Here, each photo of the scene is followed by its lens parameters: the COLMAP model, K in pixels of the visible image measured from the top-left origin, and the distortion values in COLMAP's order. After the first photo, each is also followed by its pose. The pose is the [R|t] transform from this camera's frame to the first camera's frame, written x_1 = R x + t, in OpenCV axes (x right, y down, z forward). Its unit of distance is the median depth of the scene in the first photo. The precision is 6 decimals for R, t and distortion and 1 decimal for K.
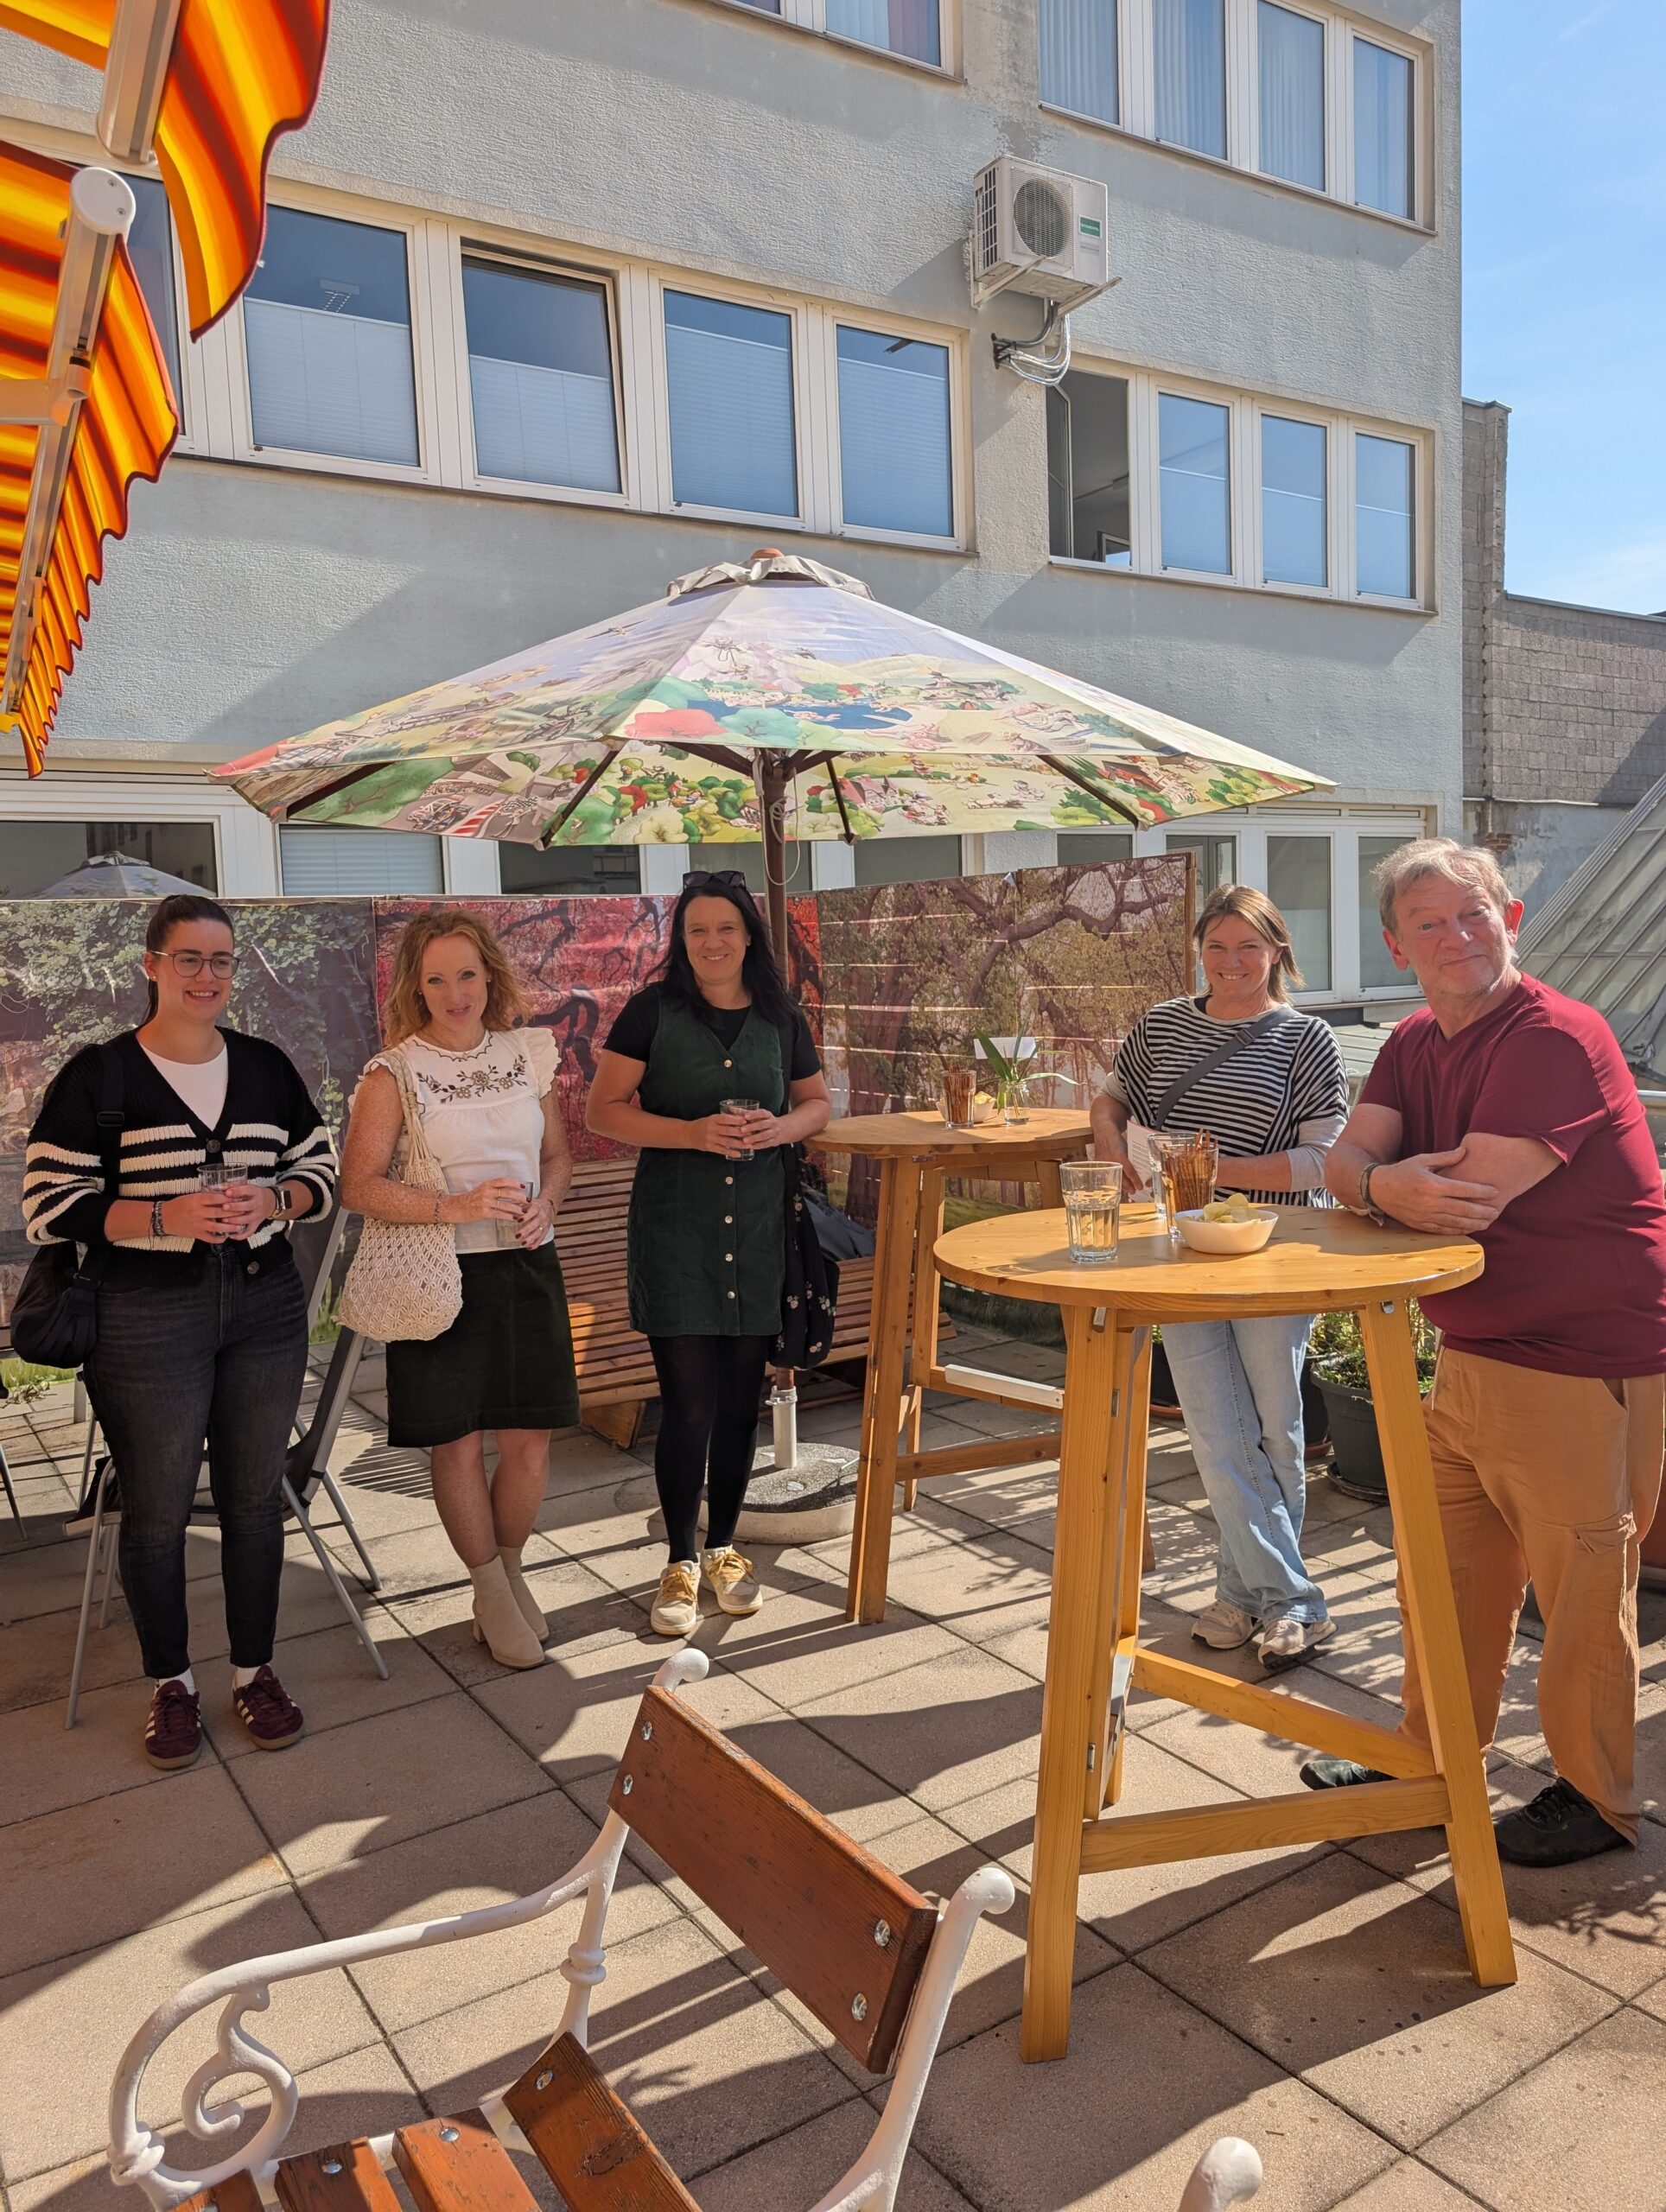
lens RADIAL K [[1553.0, 0, 838.7], [0, 1553.0, 1096.3], [0, 0, 1]] dist [0.054490, -0.063565]
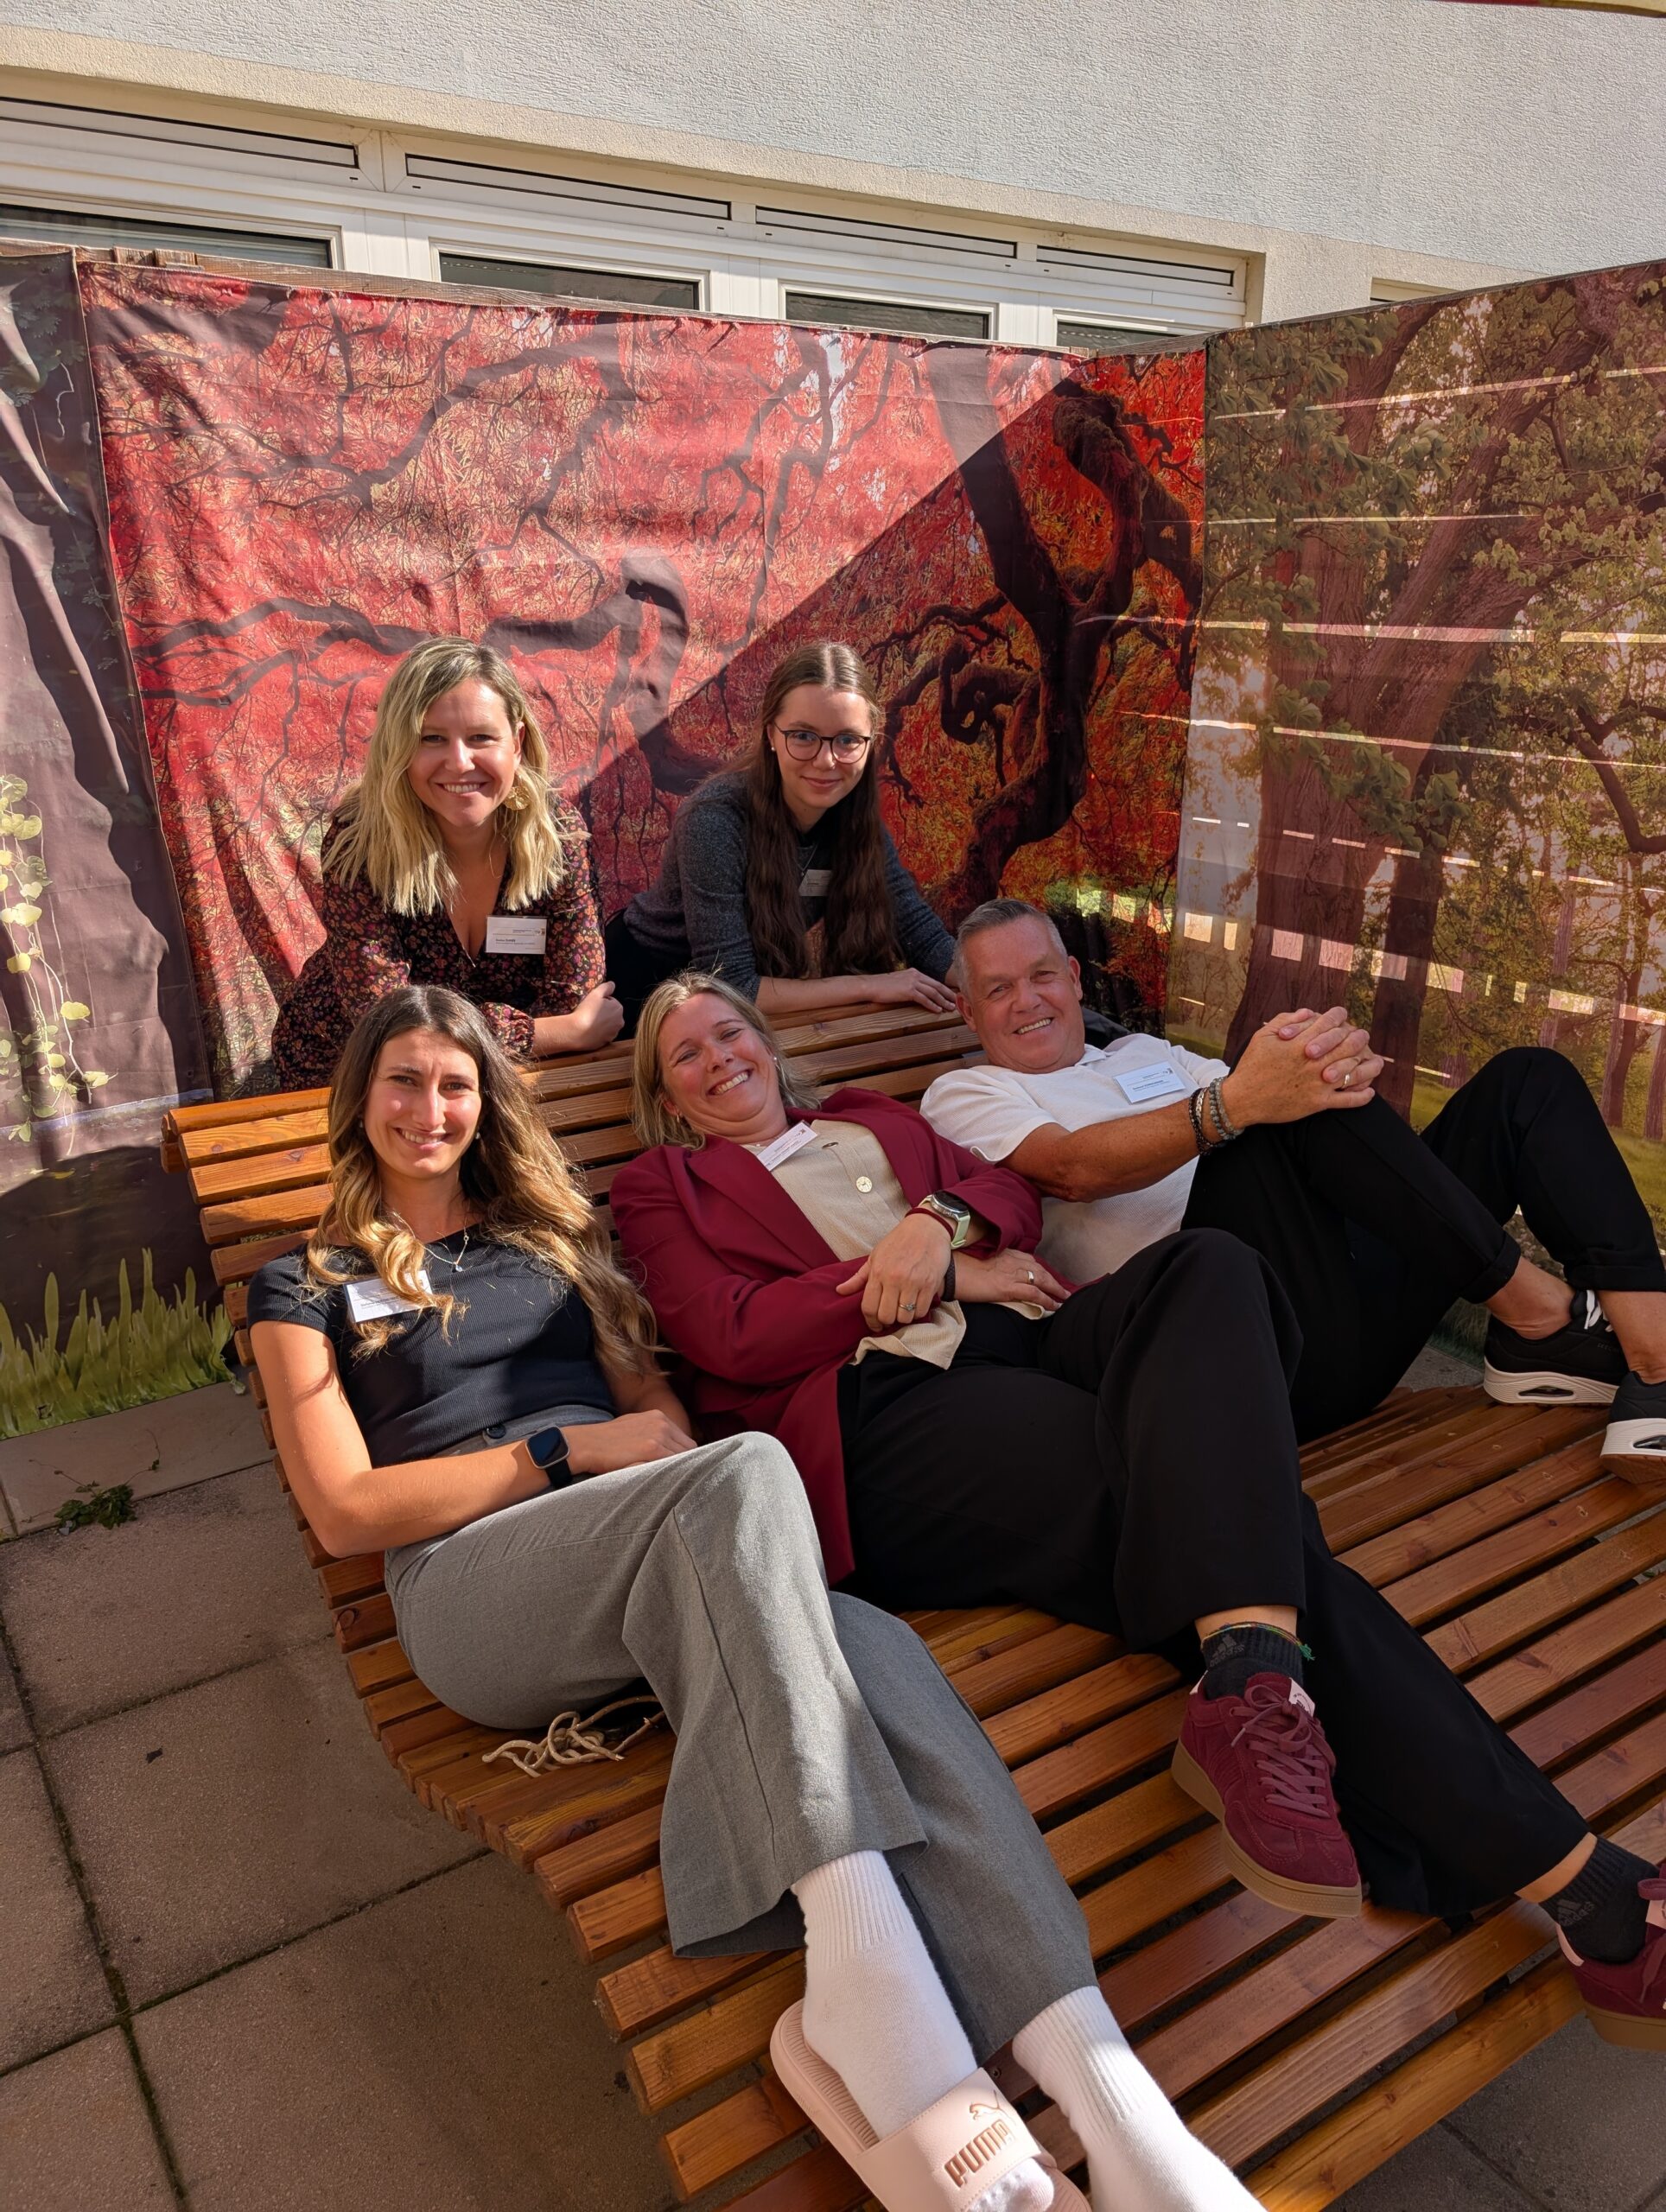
lens RADIAL K [[1605.0, 0, 833.0], [0, 1605.0, 1106.0], [0, 0, 1]] dist [0.013087, -0.011562]
pose [[0.999310, 0.027211, 0.025268, -0.126443], [-0.032185, 0.974090, 0.223857, -0.025696], [-0.018522, -0.224516, 0.974294, 0.570344]]
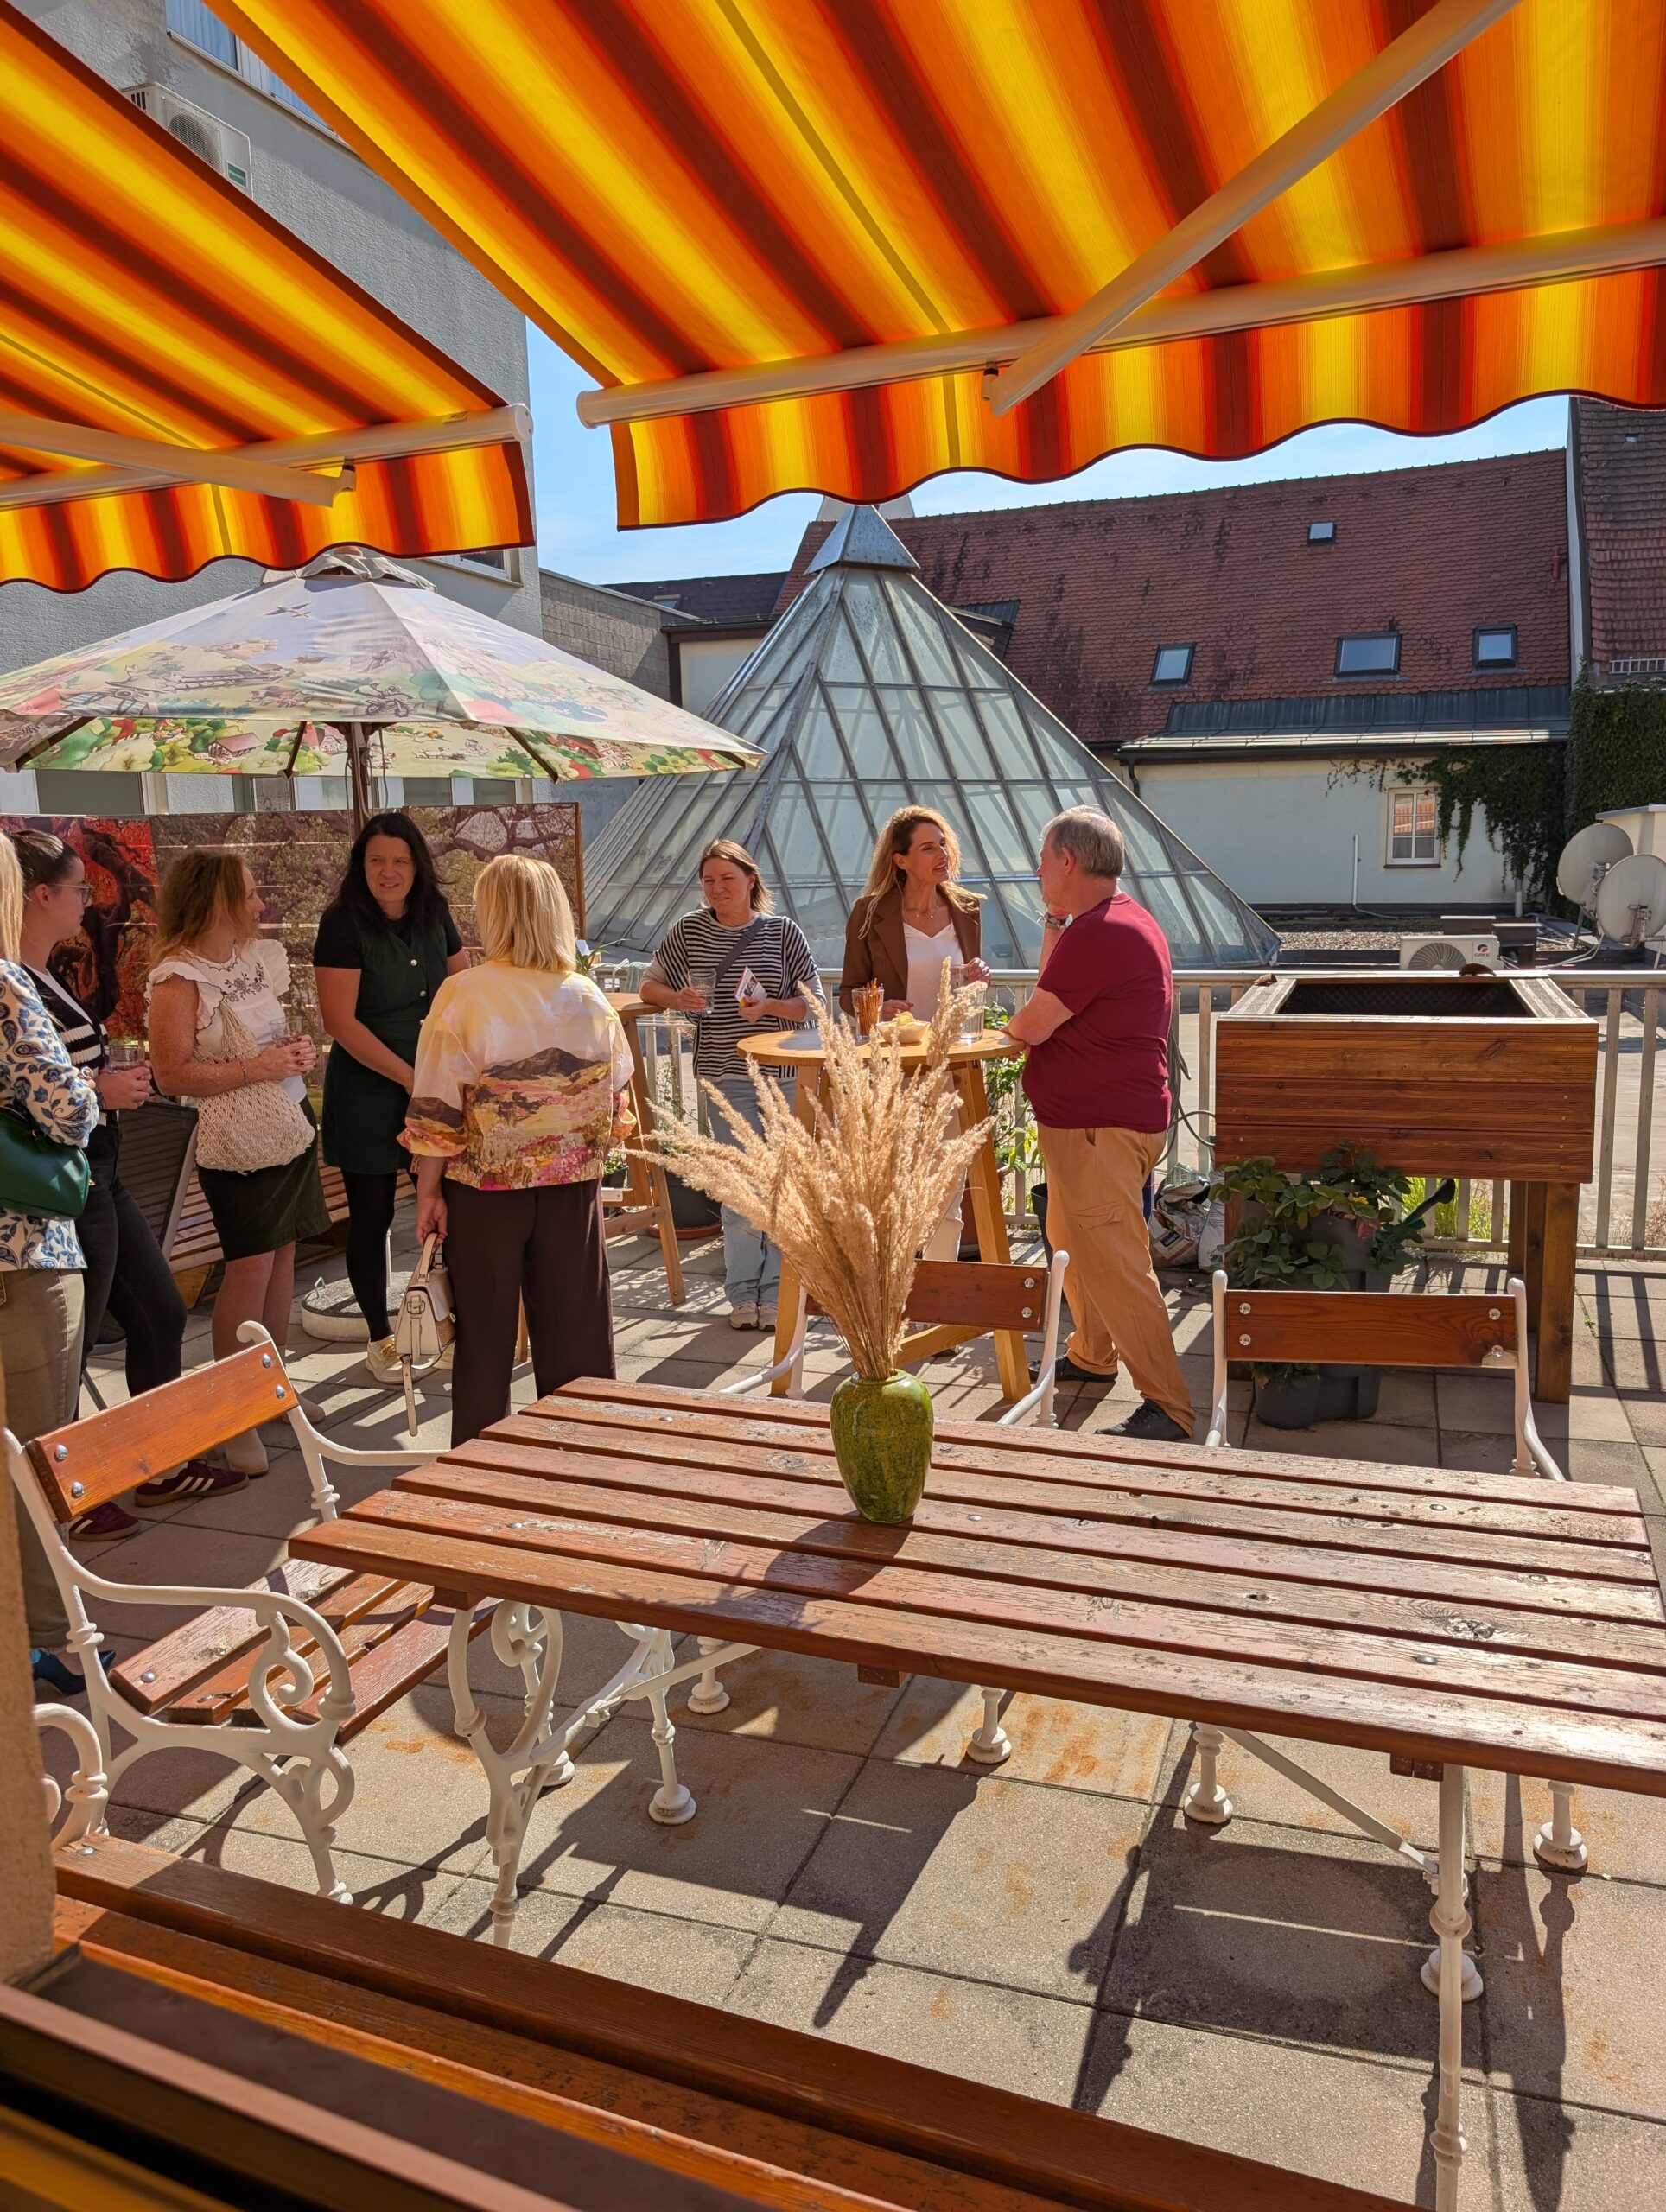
lens RADIAL K [[1585.2, 0, 842.2], [0, 1585.2, 1100.5], [0, 0, 1]] dist [0.033457, -0.028818]
pose [[0.794045, -0.073245, 0.603430, -0.325611], [0.045753, 0.997099, 0.060824, 0.017451], [-0.606135, -0.020689, 0.795093, -0.154026]]
